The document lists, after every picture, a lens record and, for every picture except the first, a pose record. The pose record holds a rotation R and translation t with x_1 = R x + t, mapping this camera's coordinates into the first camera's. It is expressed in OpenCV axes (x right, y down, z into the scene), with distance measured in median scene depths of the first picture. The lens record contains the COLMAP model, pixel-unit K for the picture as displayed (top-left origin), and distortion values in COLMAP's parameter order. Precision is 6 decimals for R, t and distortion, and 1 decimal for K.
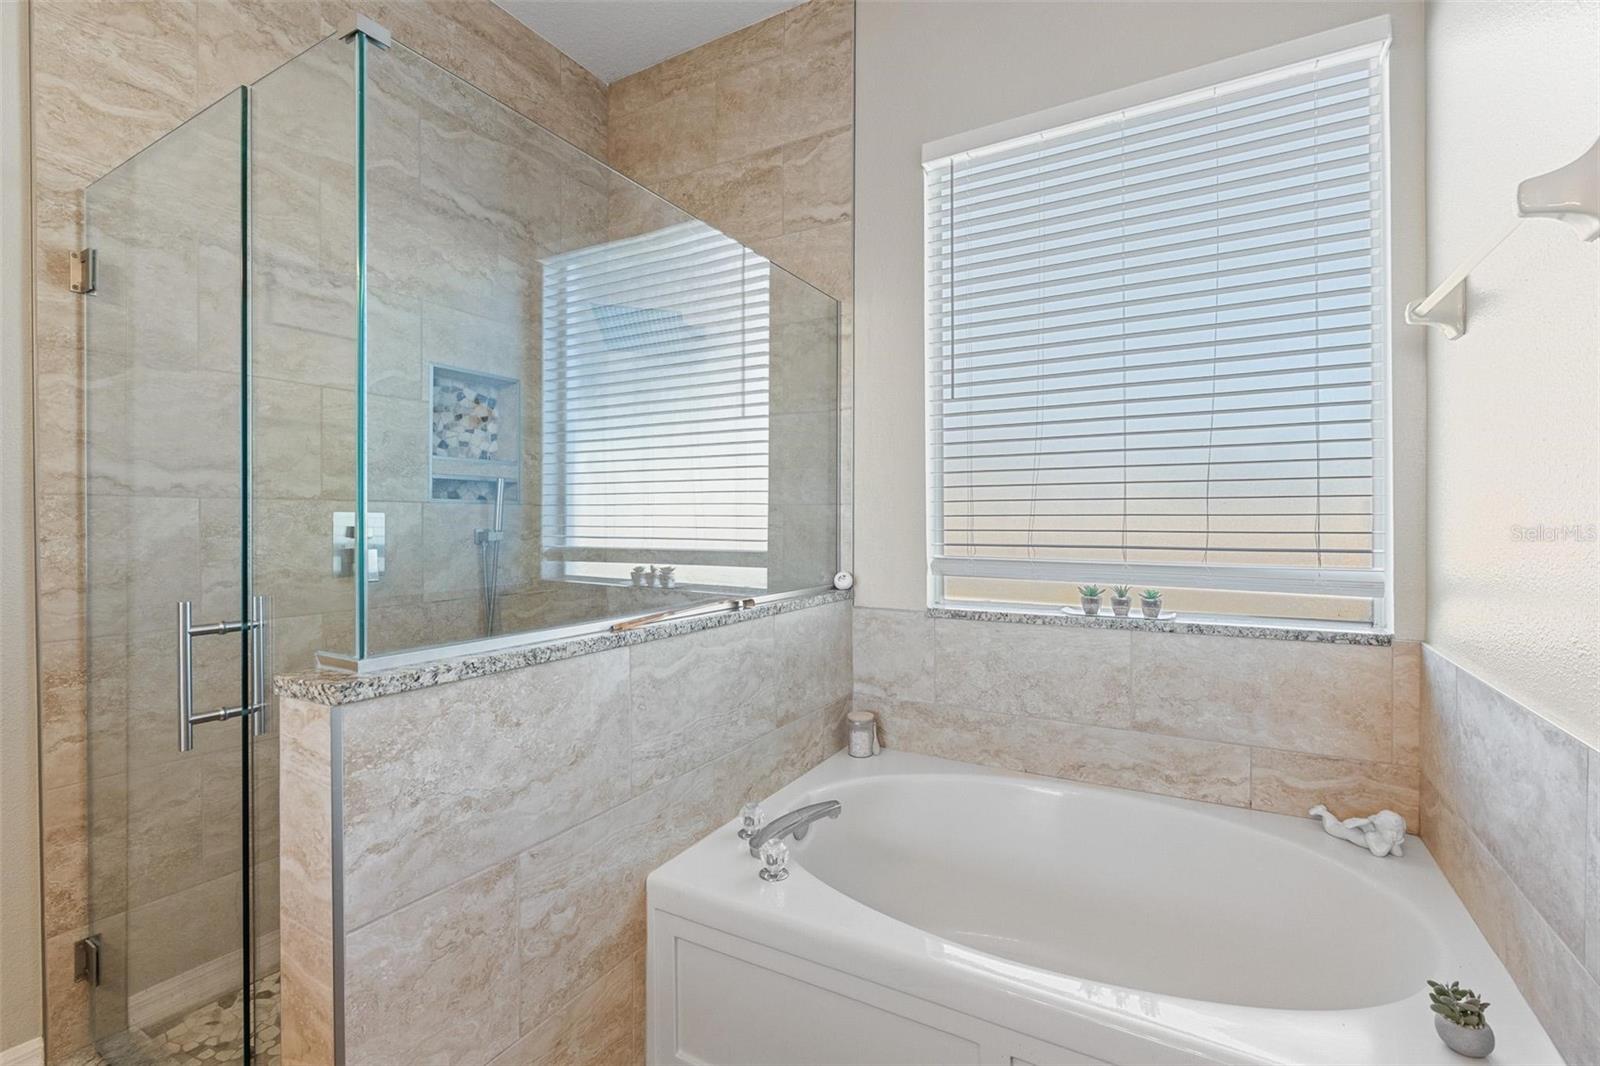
lens RADIAL K [[719.5, 0, 795.2], [0, 719.5, 523.6], [0, 0, 1]] dist [-0.006606, 0.002850]
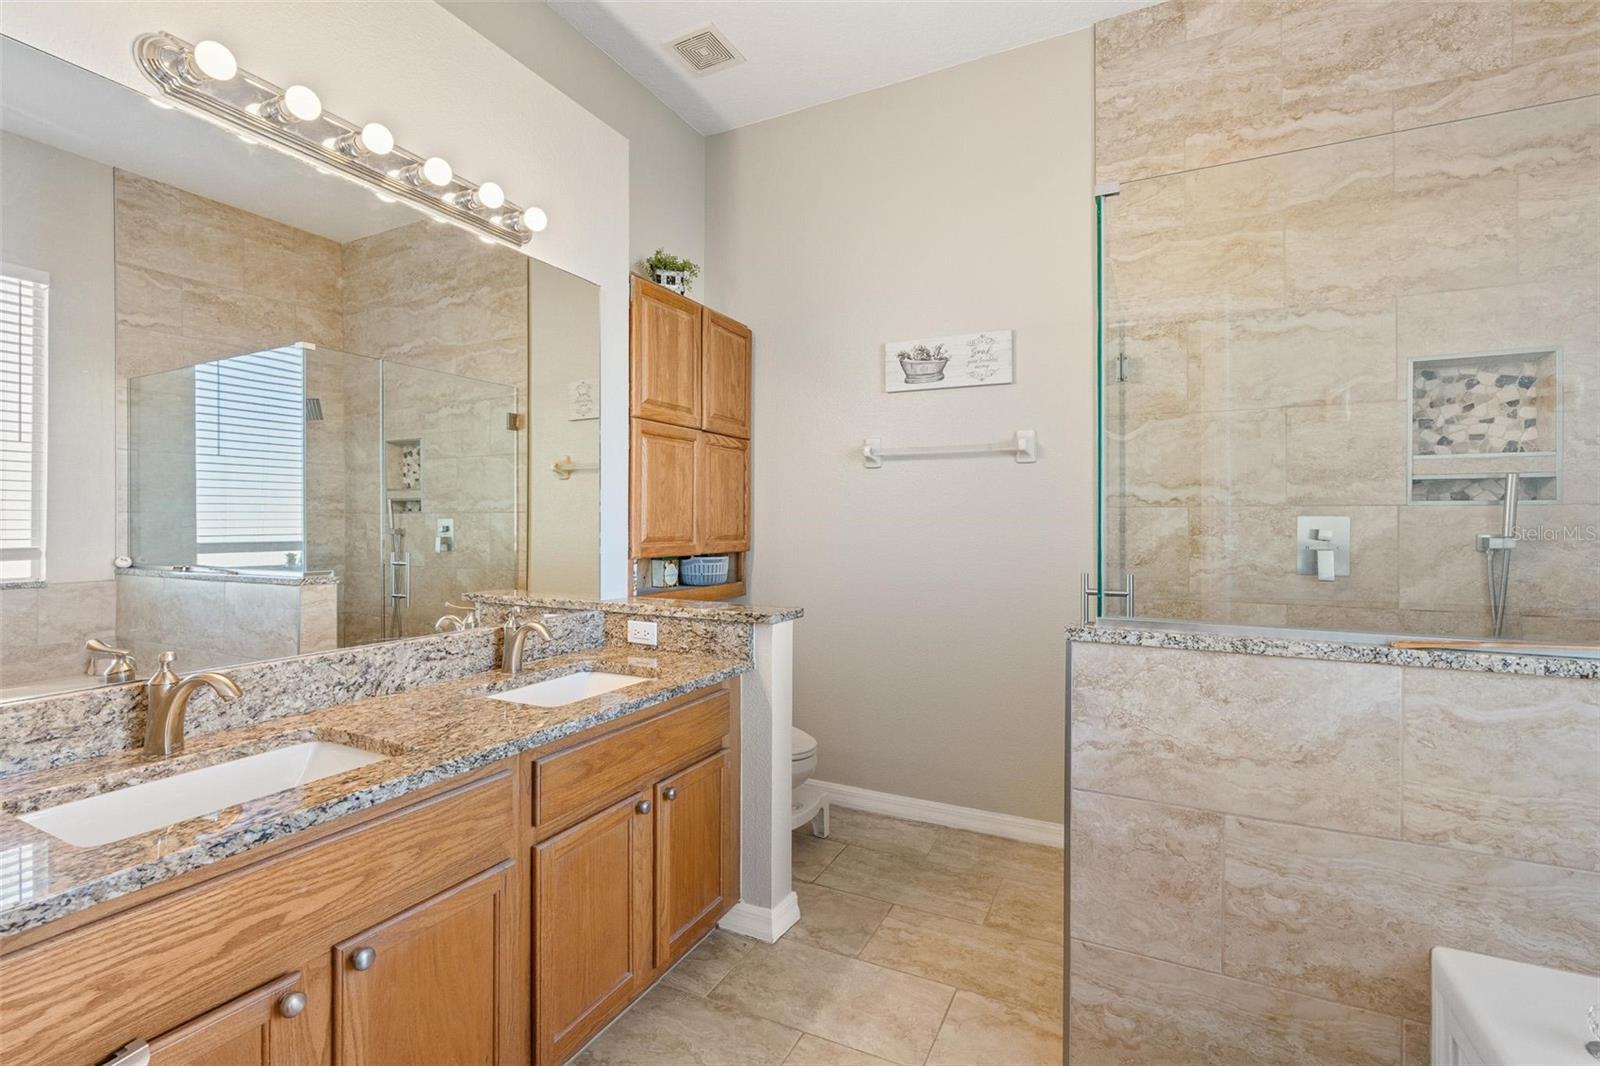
lens RADIAL K [[719.5, 0, 796.4], [0, 719.5, 524.0], [0, 0, 1]] dist [-0.006606, 0.002850]
pose [[0.057140, 0.002772, -0.998362, 0.394431], [-0.007091, 0.999972, 0.002370, -0.001098], [0.998341, 0.006944, 0.057158, 0.134882]]
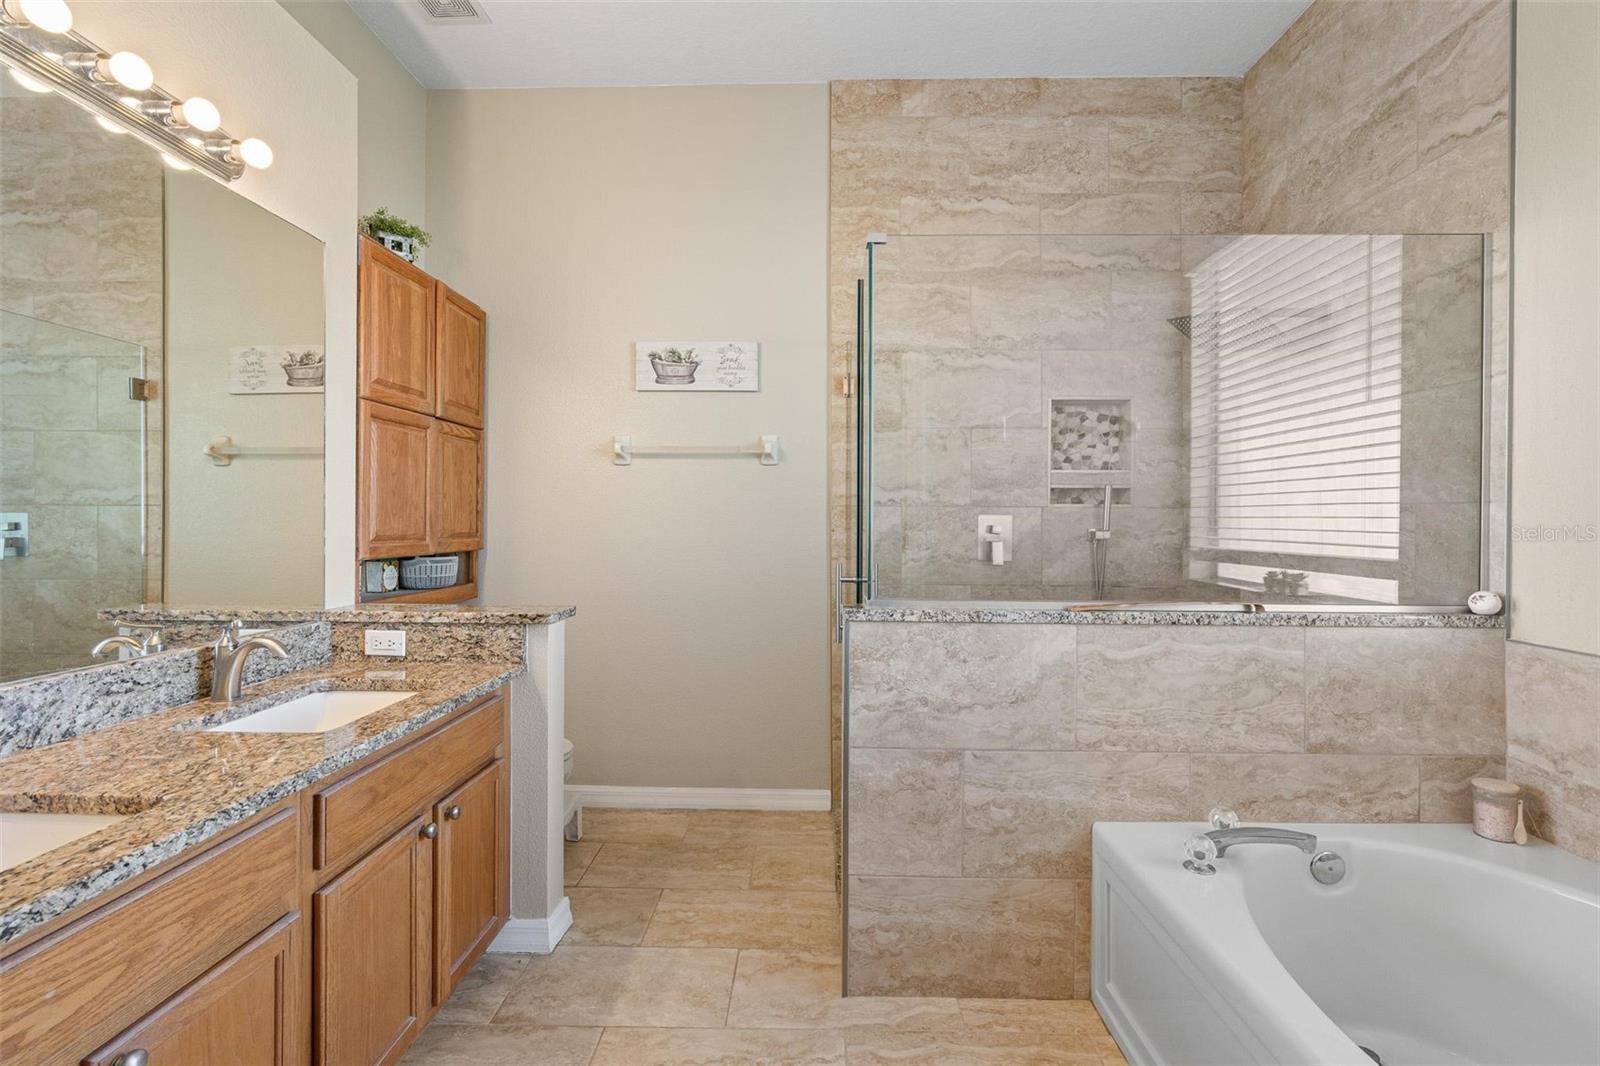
lens RADIAL K [[719.5, 0, 794.4], [0, 719.5, 524.7], [0, 0, 1]] dist [-0.006606, 0.002850]
pose [[0.470962, 0.007582, -0.882121, 0.401062], [-0.008670, 0.999955, 0.003965, 0.000333], [0.882111, 0.005781, 0.471007, 0.005140]]
